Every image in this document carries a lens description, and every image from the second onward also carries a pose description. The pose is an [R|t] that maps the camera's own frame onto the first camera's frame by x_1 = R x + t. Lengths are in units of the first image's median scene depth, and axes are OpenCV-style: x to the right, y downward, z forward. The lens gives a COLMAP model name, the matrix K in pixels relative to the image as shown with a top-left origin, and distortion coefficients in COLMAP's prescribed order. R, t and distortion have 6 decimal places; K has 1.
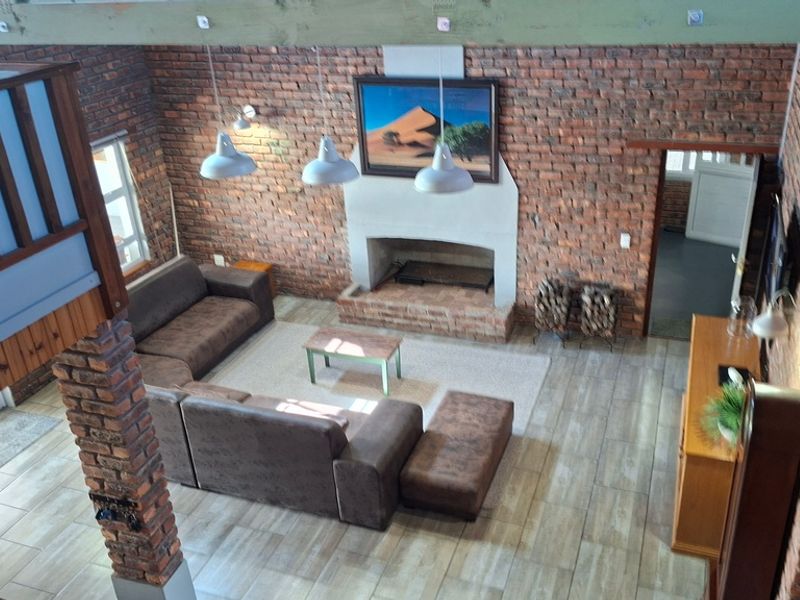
lens RADIAL K [[748.9, 0, 421.8], [0, 748.9, 304.5], [0, 0, 1]] dist [0.057878, 0.000000]
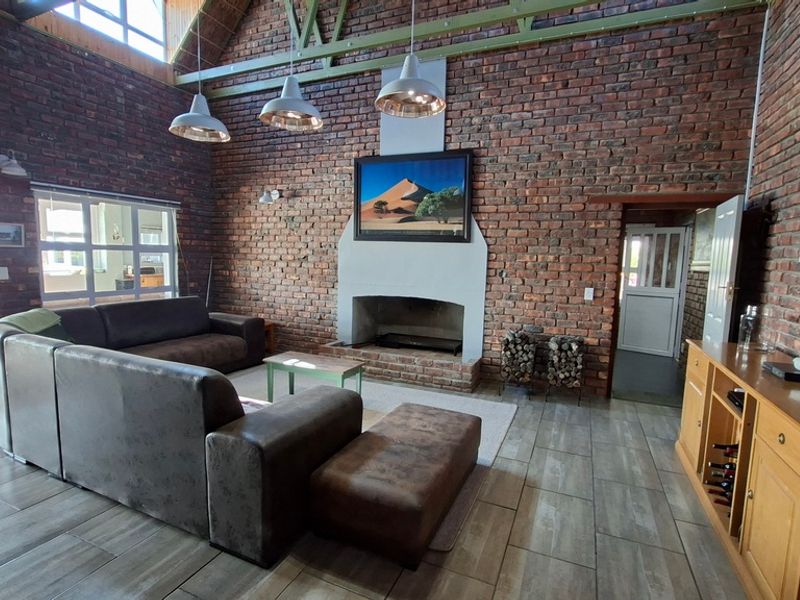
lens RADIAL K [[417.6, 0, 400.2], [0, 417.6, 302.3], [0, 0, 1]] dist [-0.026198, 0.014113]
pose [[0.994792, 0.077441, -0.066271, 0.047058], [-0.095792, 0.932478, -0.348293, 0.150982], [0.034824, 0.352828, 0.935040, 0.446738]]
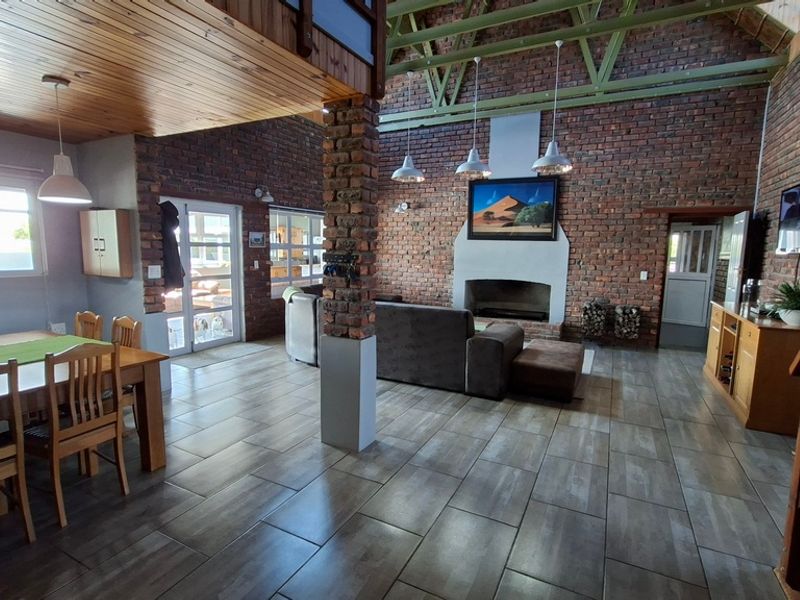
lens RADIAL K [[417.6, 0, 399.2], [0, 417.6, 302.3], [0, 0, 1]] dist [-0.026198, 0.014113]
pose [[0.988586, 0.075606, -0.130316, -0.104385], [-0.114508, 0.939178, -0.323780, 0.290412], [0.097910, 0.335006, 0.937115, 0.179783]]
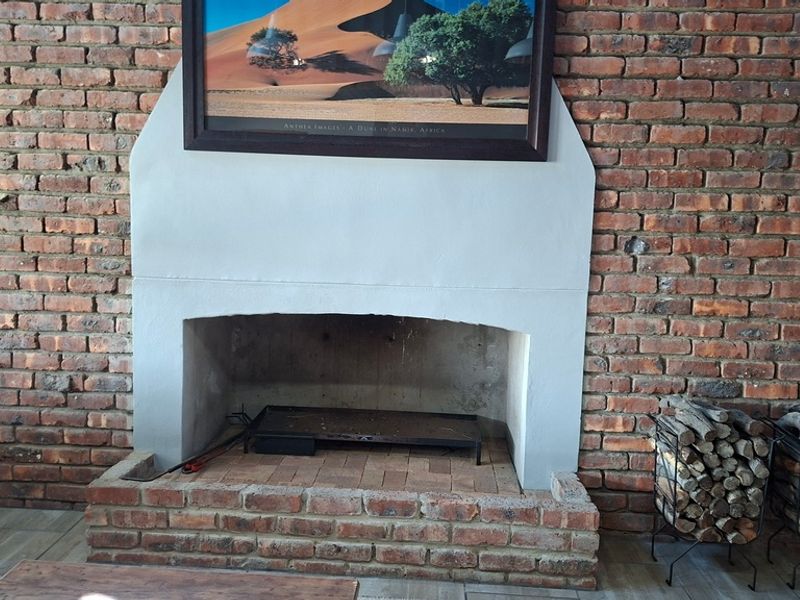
lens RADIAL K [[748.9, 0, 386.6], [0, 748.9, 294.1], [0, 0, 1]] dist [0.057878, 0.000000]
pose [[0.959653, 0.039467, 0.278405, -0.091319], [0.061476, 0.936700, -0.344694, 0.042122], [-0.274386, 0.347902, 0.896480, 0.688869]]
